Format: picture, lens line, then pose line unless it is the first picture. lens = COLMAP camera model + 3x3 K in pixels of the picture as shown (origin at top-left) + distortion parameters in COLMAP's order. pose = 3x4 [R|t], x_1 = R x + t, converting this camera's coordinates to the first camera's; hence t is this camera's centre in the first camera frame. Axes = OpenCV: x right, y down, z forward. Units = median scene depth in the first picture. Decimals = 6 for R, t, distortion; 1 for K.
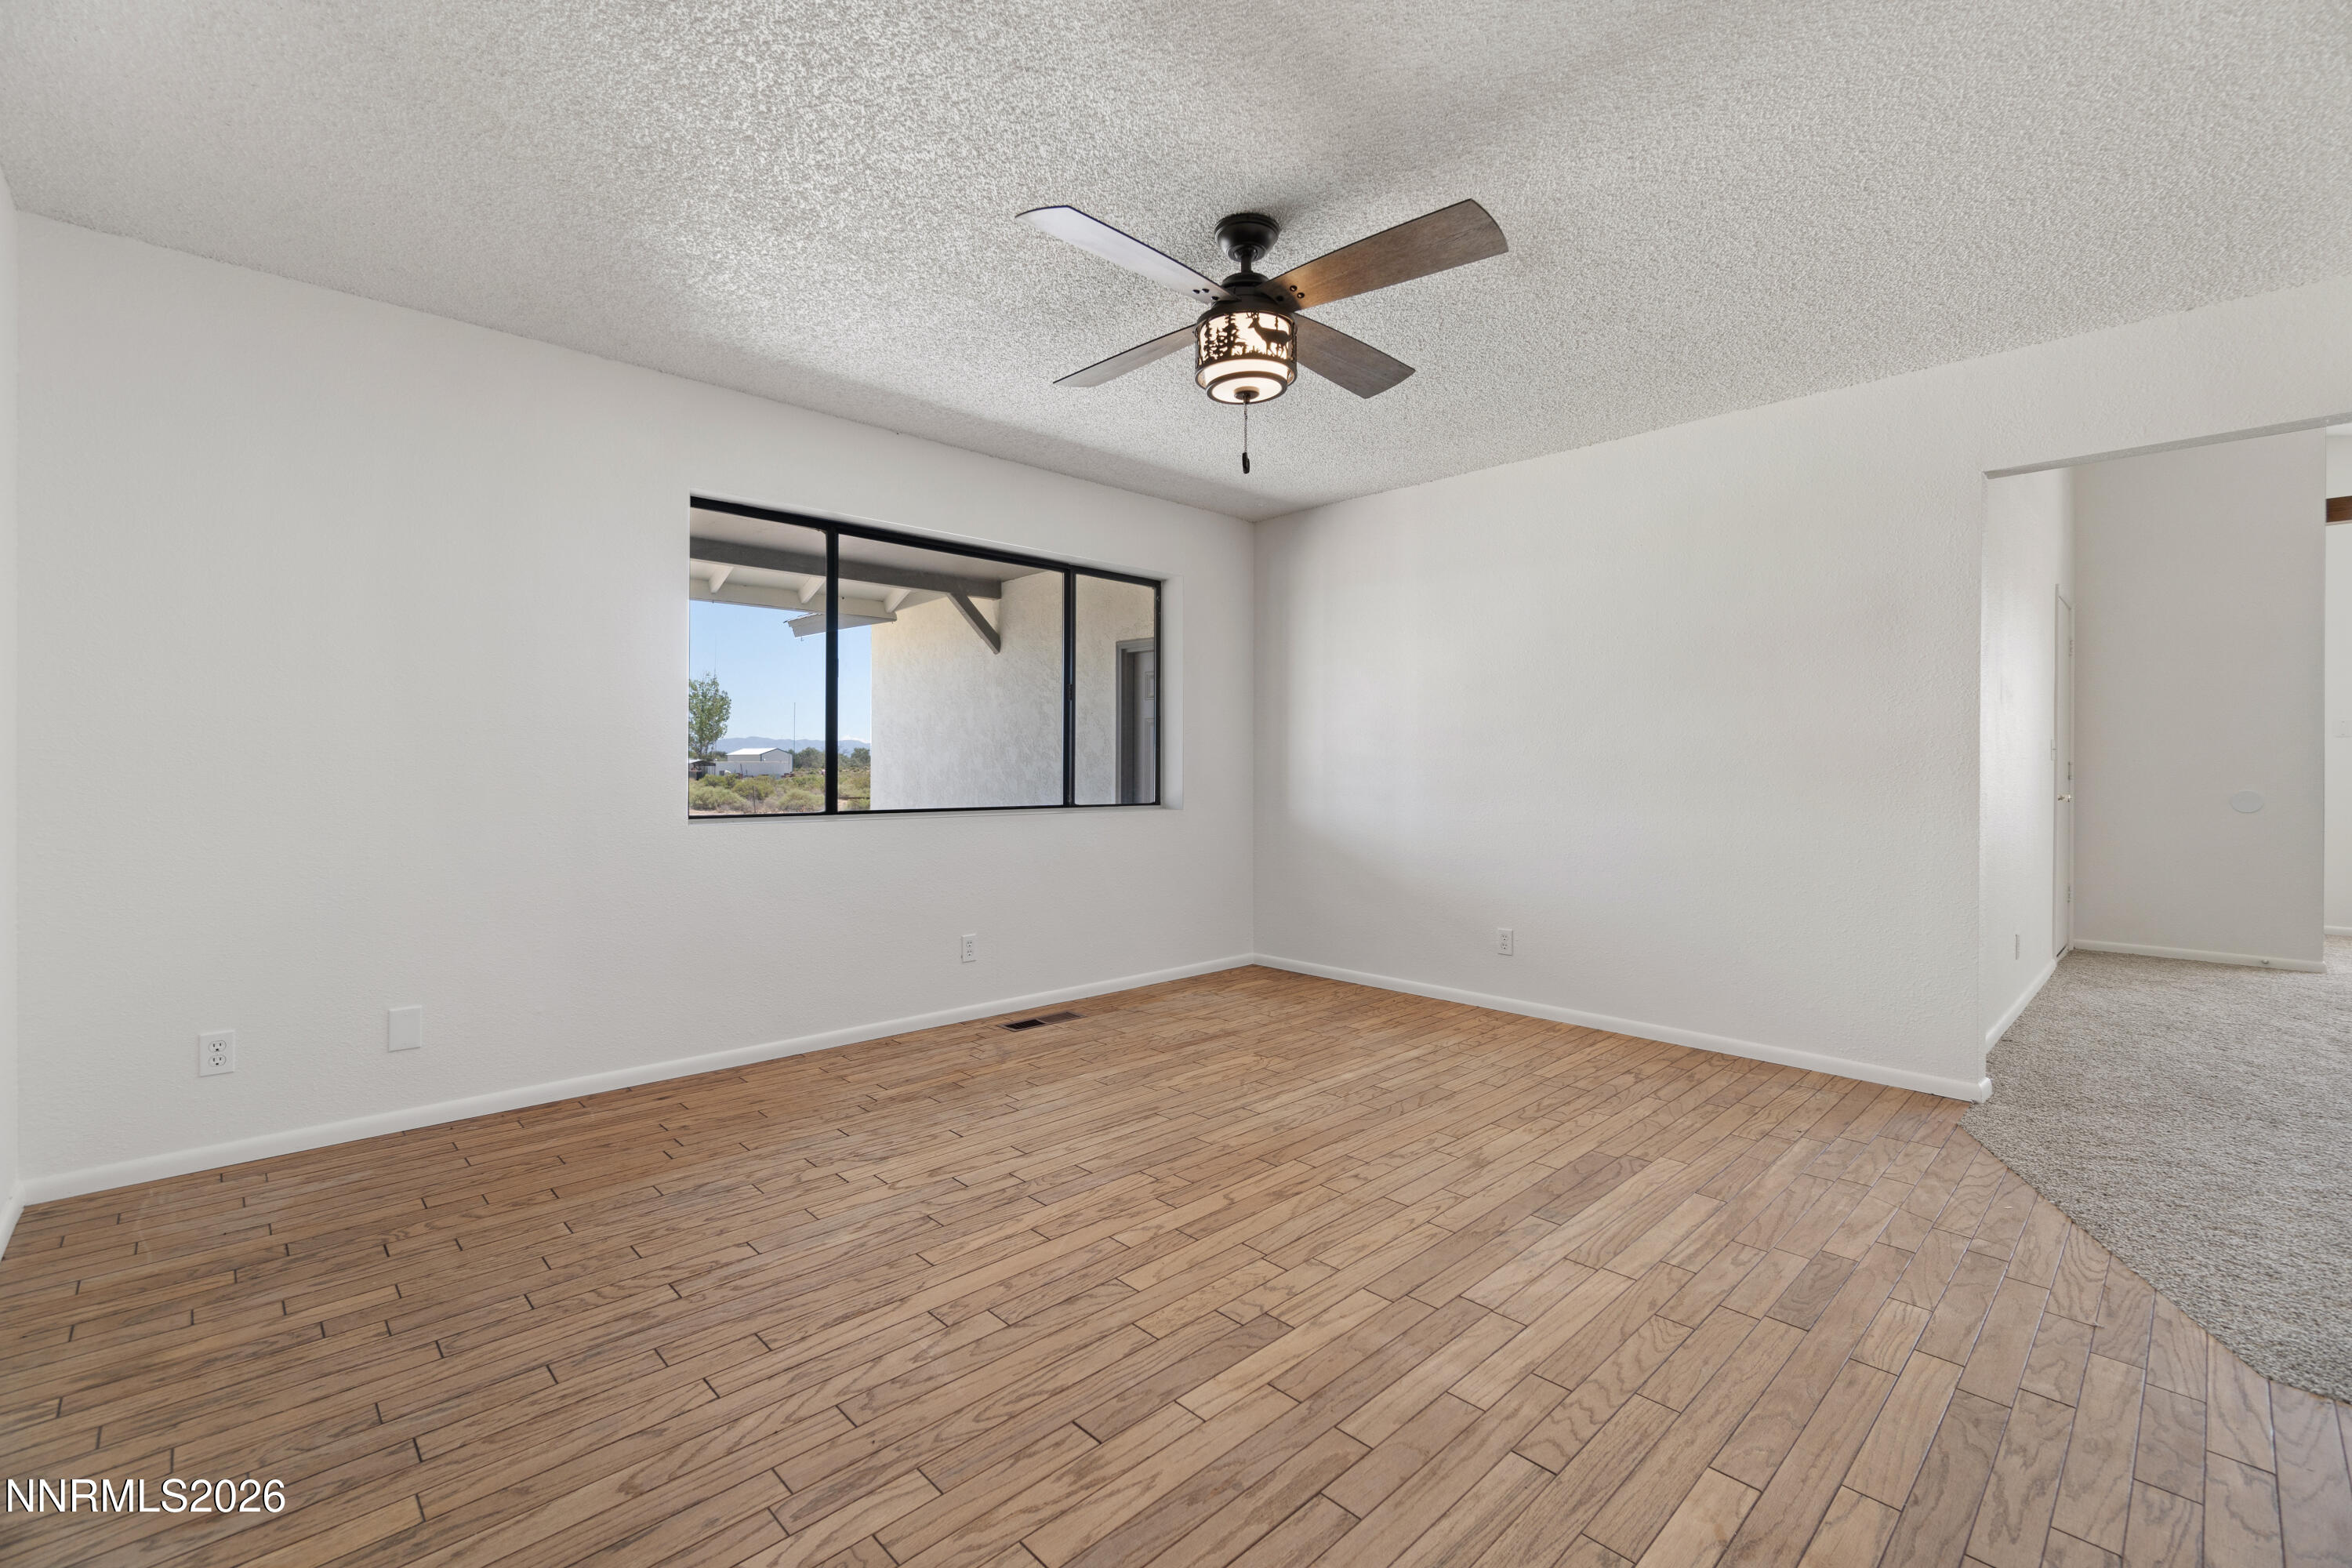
lens RADIAL K [[1013.3, 0, 1164.6], [0, 1013.3, 784.8], [0, 0, 1]] dist [-0.010553, 0.003035]
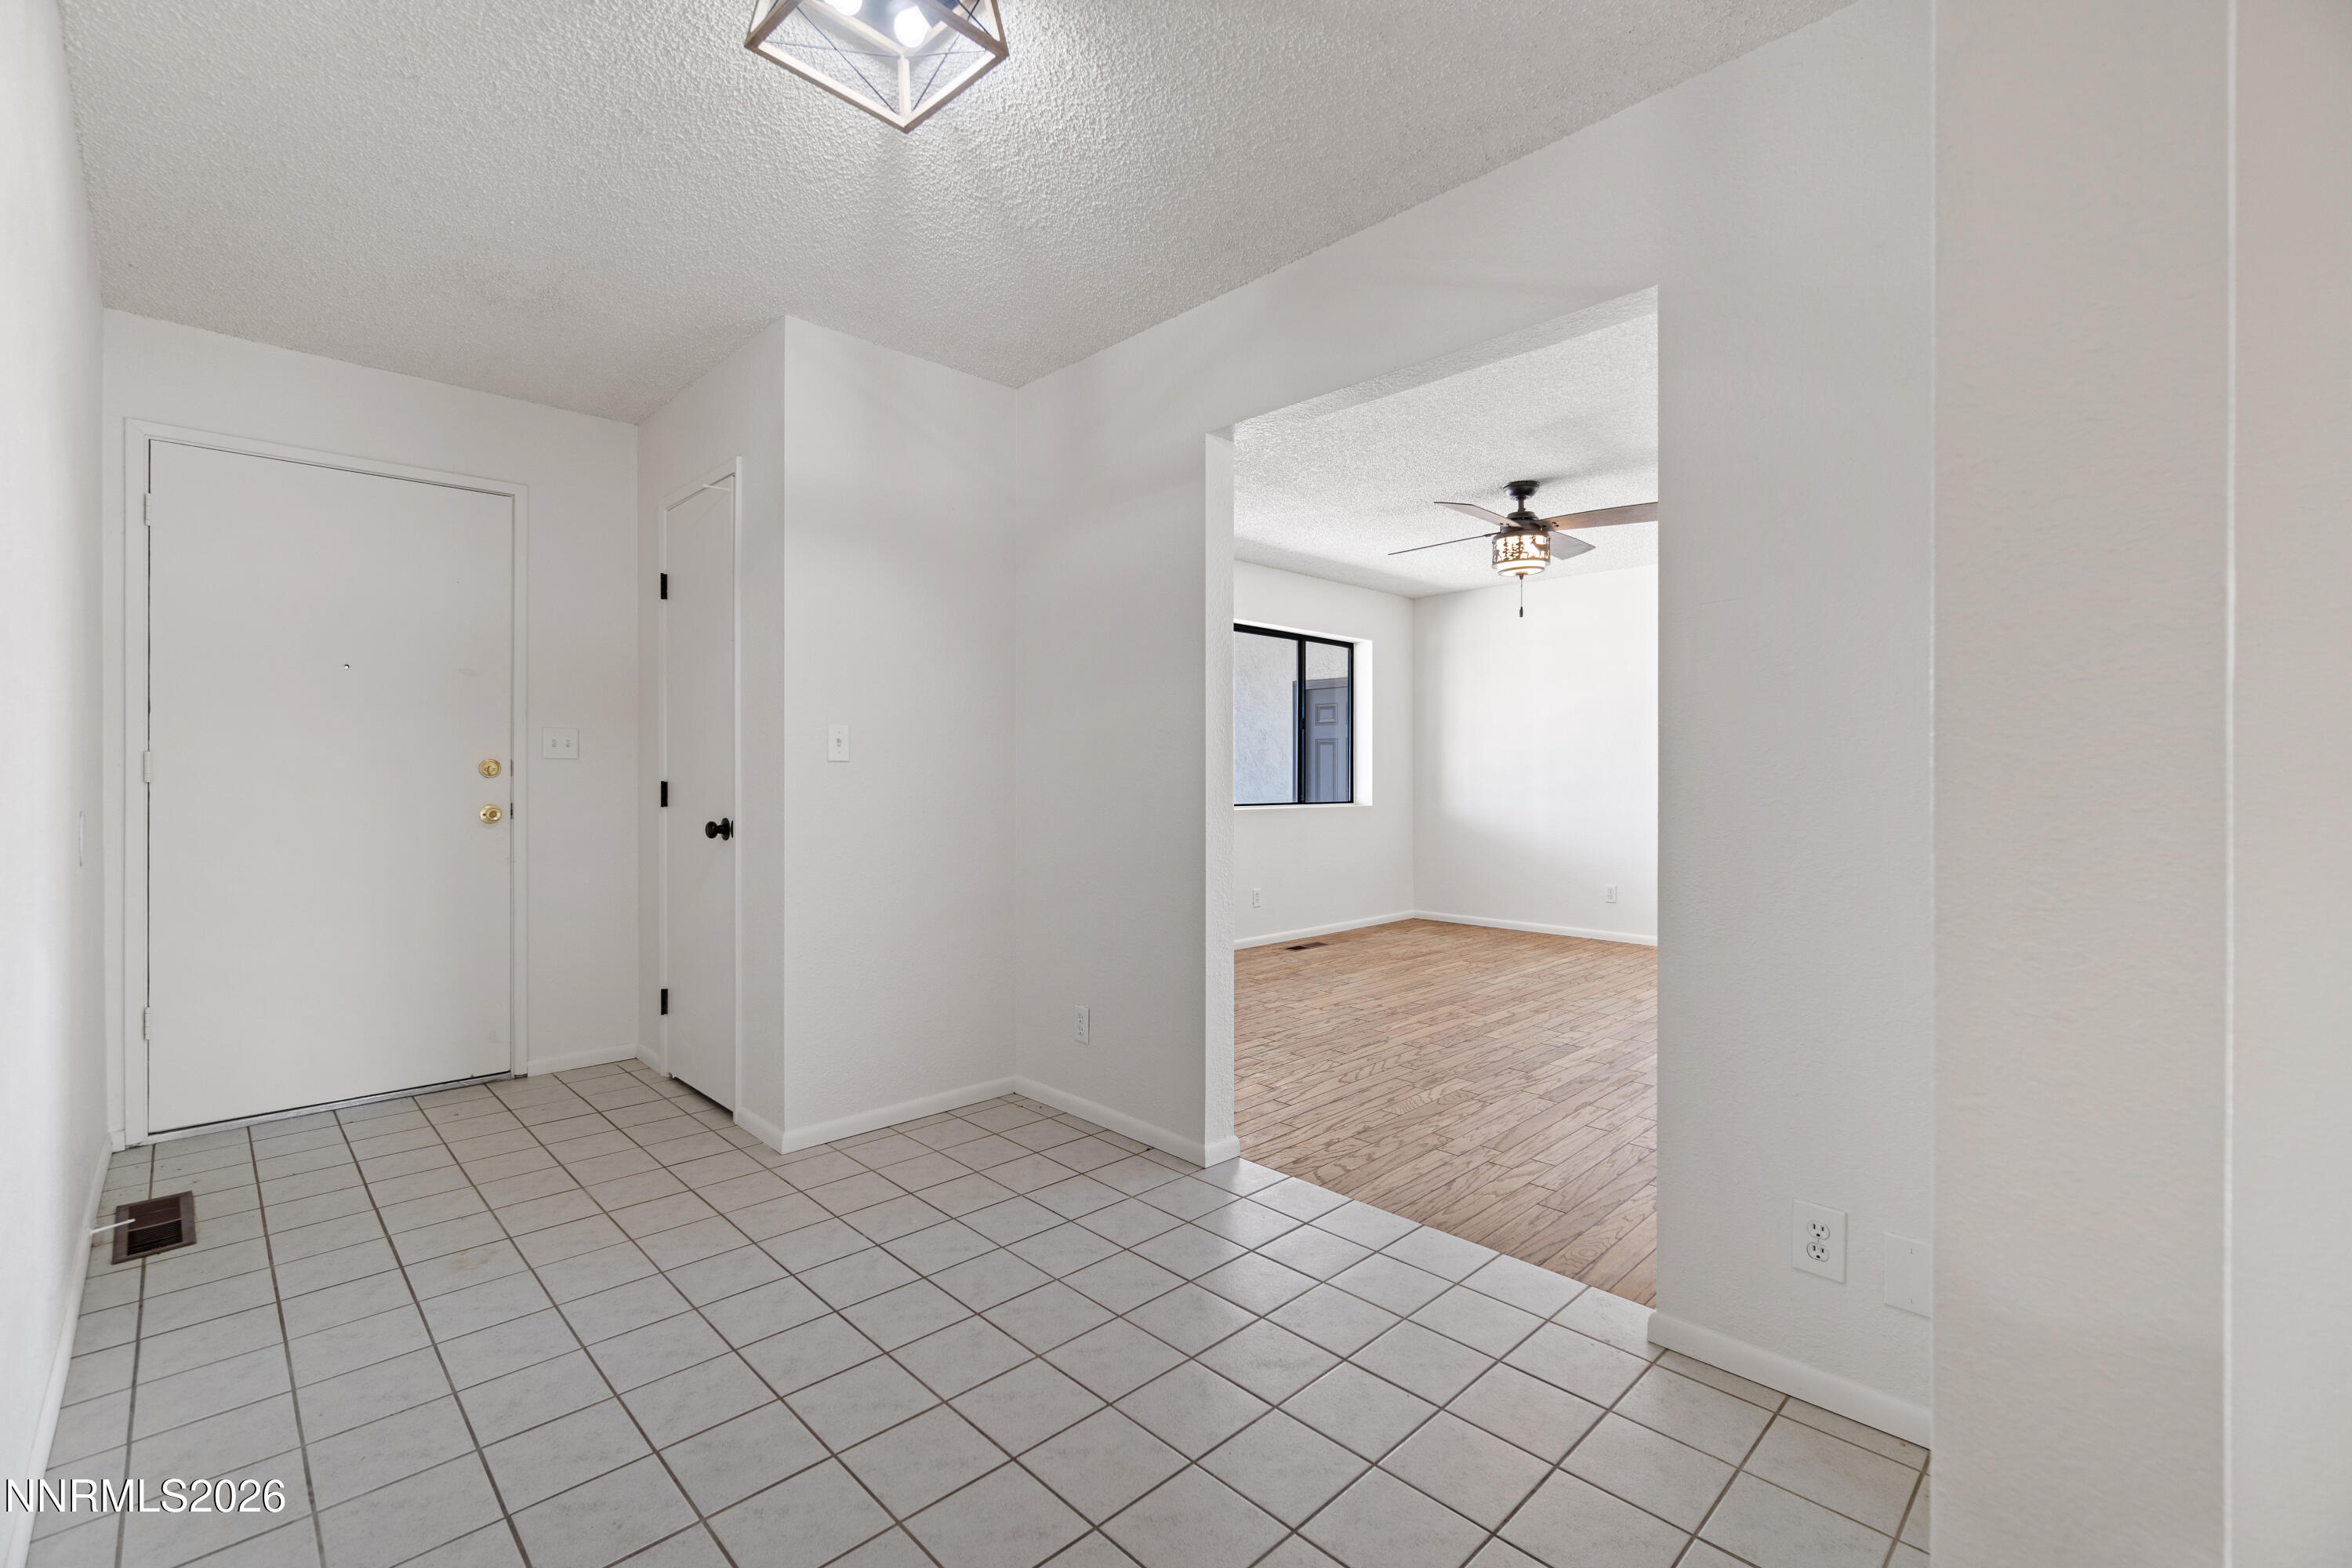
lens RADIAL K [[1013.3, 0, 1172.3], [0, 1013.3, 785.4], [0, 0, 1]] dist [-0.010553, 0.003035]
pose [[0.999735, 0.004240, 0.022648, -0.540871], [-0.004096, 0.999971, -0.006430, 0.010391], [-0.022675, 0.006336, 0.999723, -0.750033]]
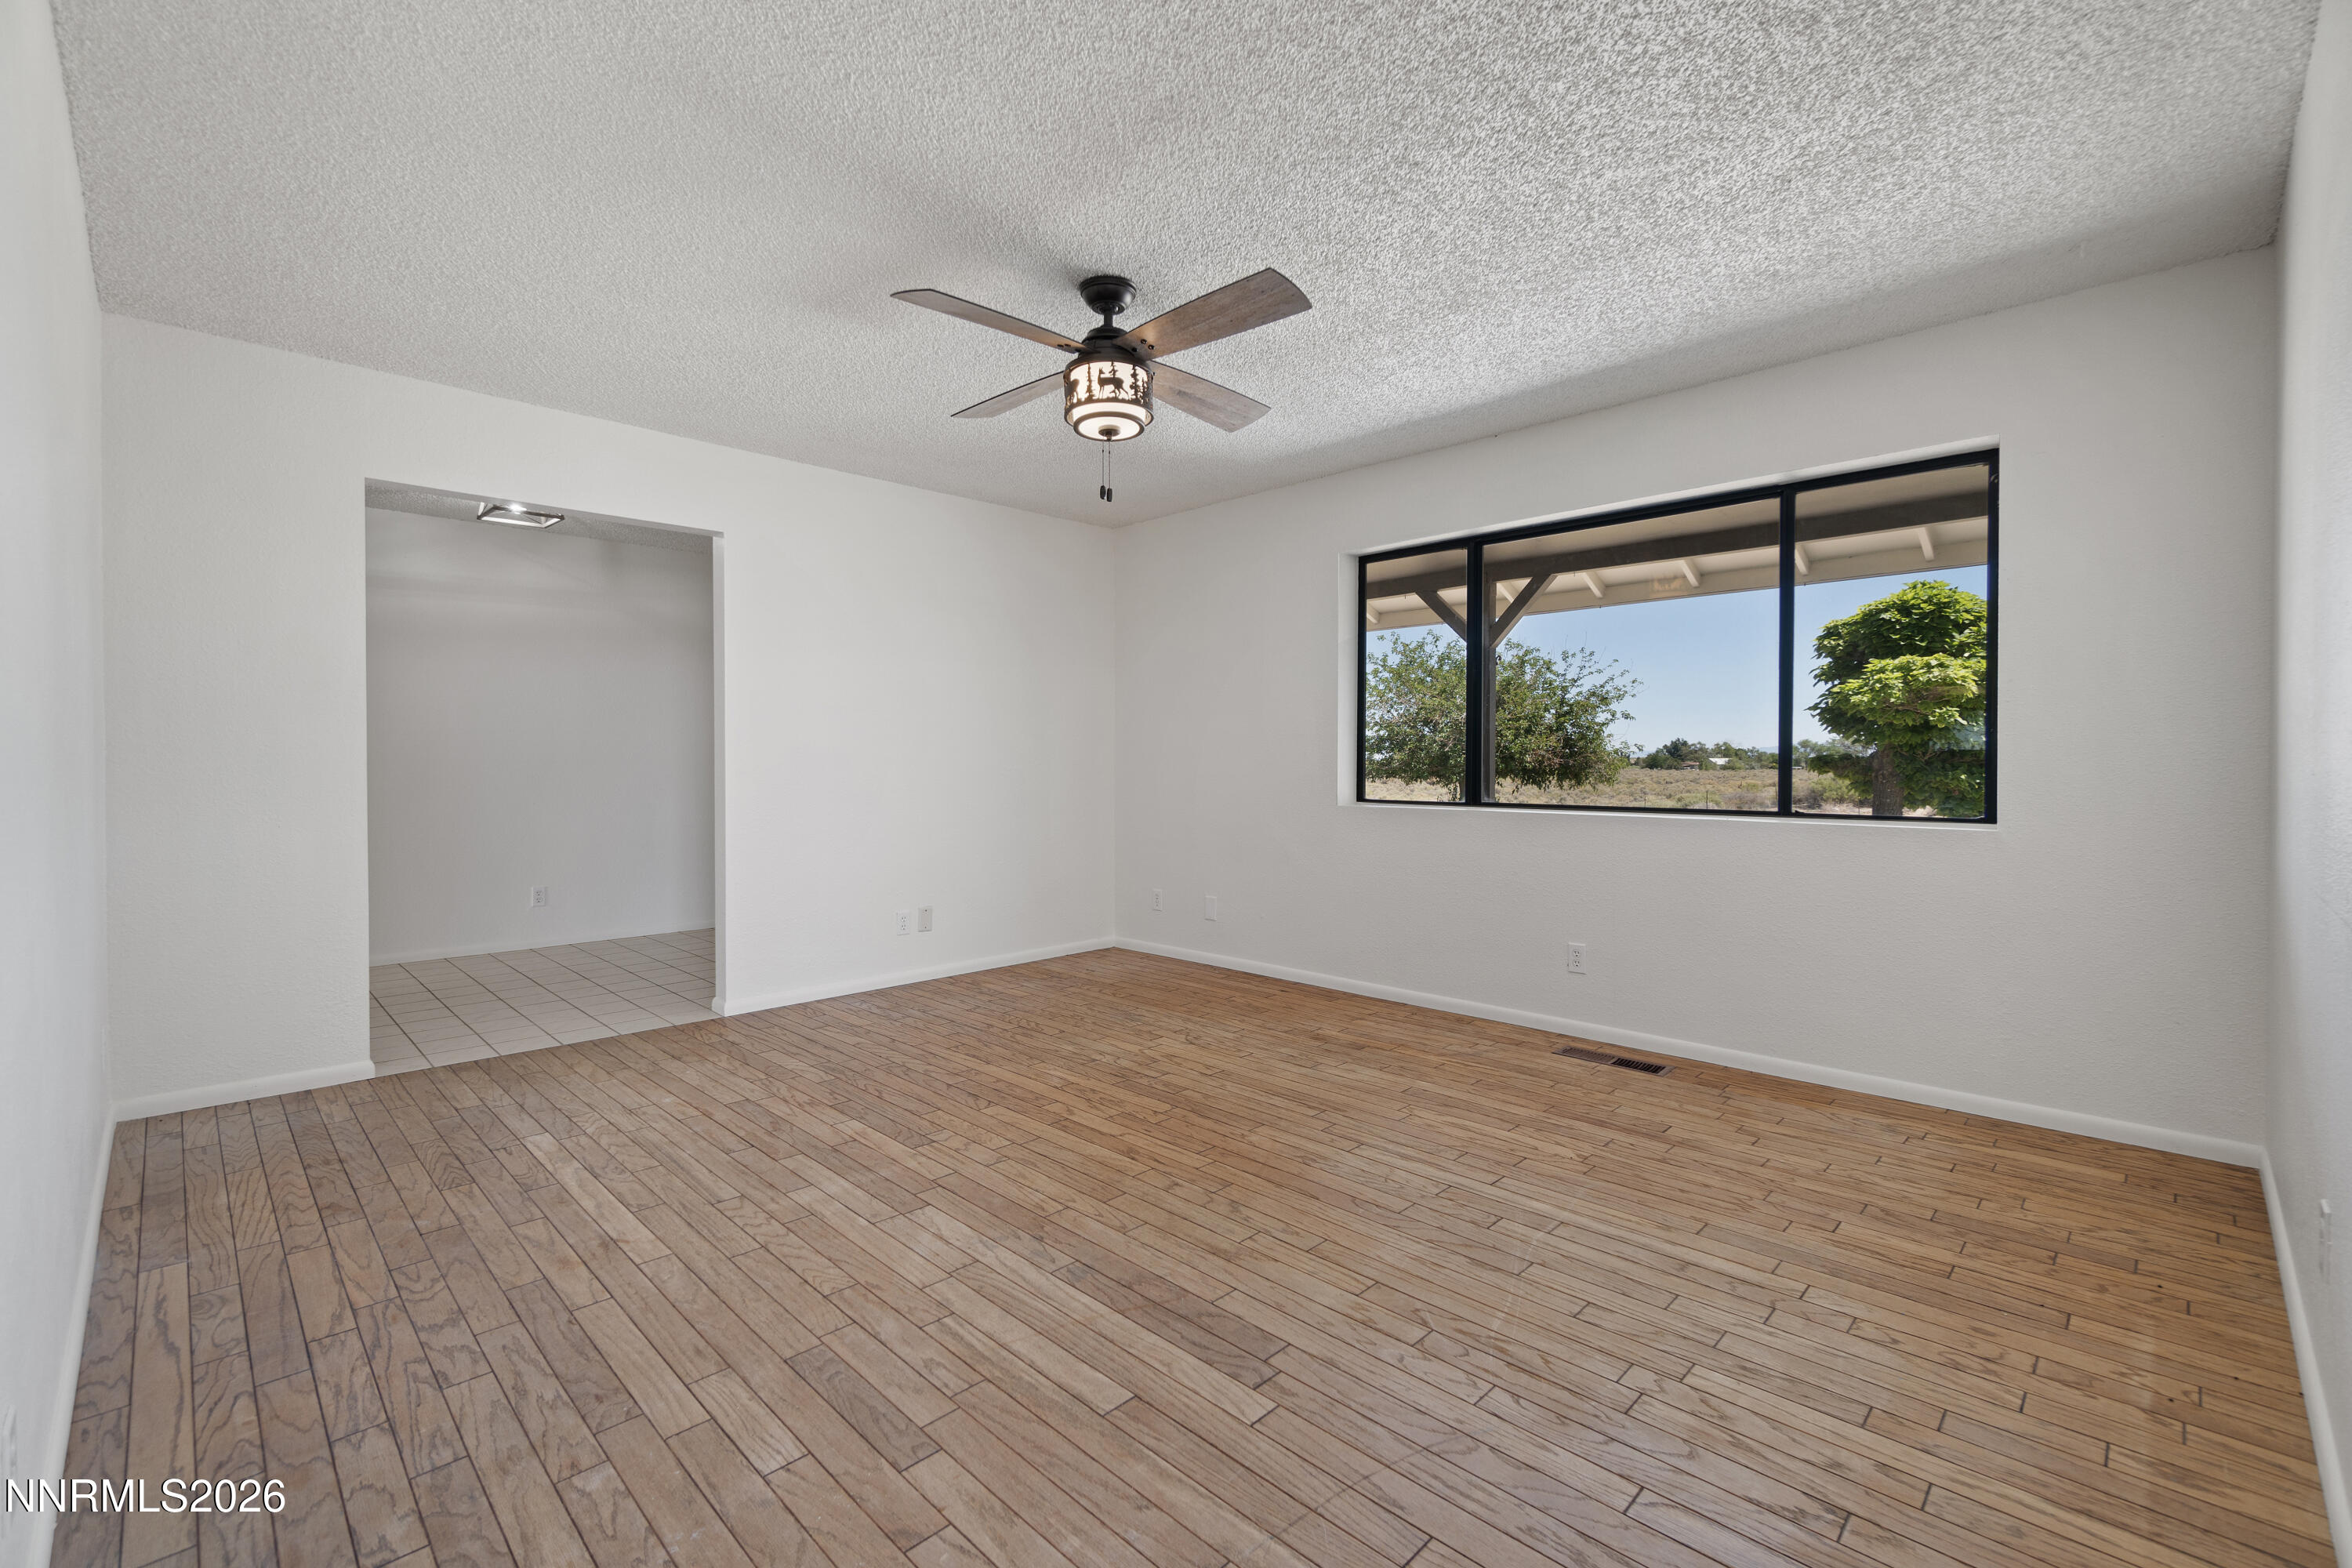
lens RADIAL K [[1013.3, 0, 1159.6], [0, 1013.3, 765.2], [0, 0, 1]] dist [-0.010553, 0.003035]
pose [[0.017804, 0.000500, -0.999841, 1.110096], [-0.018636, 0.999826, 0.000168, -0.010227], [0.999668, 0.018630, 0.017811, 0.928848]]
